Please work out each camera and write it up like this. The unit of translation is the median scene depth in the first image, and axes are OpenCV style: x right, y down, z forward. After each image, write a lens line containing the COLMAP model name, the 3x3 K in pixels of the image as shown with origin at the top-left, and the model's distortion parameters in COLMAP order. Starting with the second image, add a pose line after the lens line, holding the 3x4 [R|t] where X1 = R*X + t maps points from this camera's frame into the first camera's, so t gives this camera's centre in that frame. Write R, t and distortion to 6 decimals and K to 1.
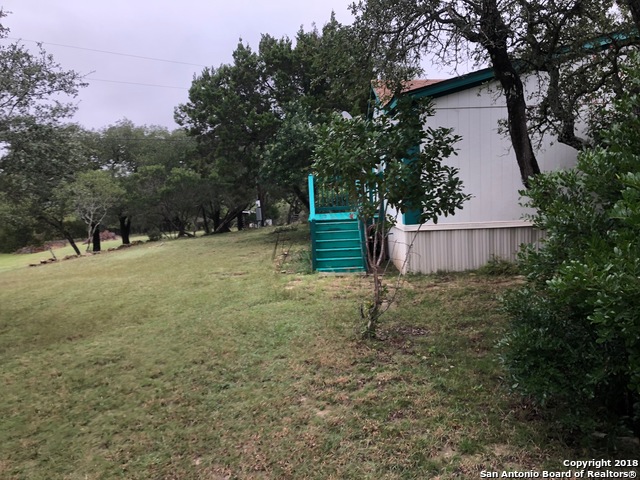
lens RADIAL K [[541.6, 0, 320.0], [0, 541.6, 240.0], [0, 0, 1]] dist [0.043943, -0.067741]
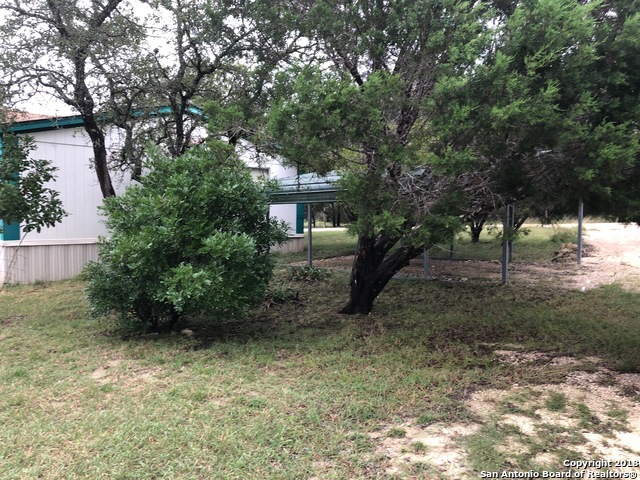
lens RADIAL K [[546.2, 0, 332.7], [0, 546.2, 212.5], [0, 0, 1]] dist [0.046740, -0.081373]
pose [[0.750118, 0.050090, 0.659405, -0.054865], [0.026174, 0.994097, -0.105289, 0.033606], [-0.660786, 0.096239, 0.744379, -0.188820]]
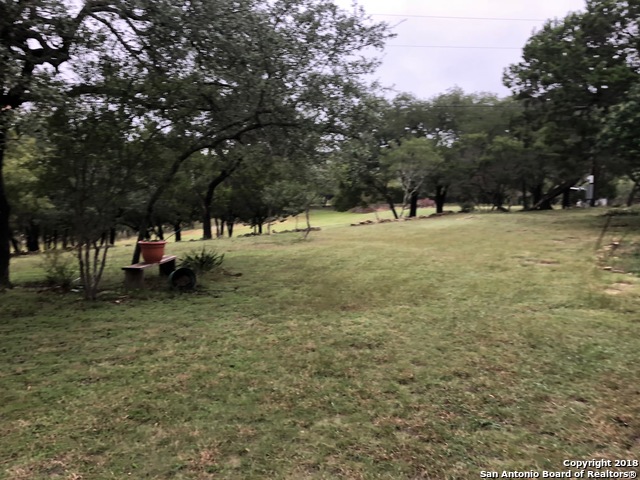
lens RADIAL K [[538.0, 0, 318.5], [0, 538.0, 258.4], [0, 0, 1]] dist [0.039127, -0.004222]
pose [[0.836244, 0.135069, -0.531462, -0.001445], [-0.088406, 0.989719, 0.112429, -0.004038], [0.541184, -0.047034, 0.839588, 0.084367]]
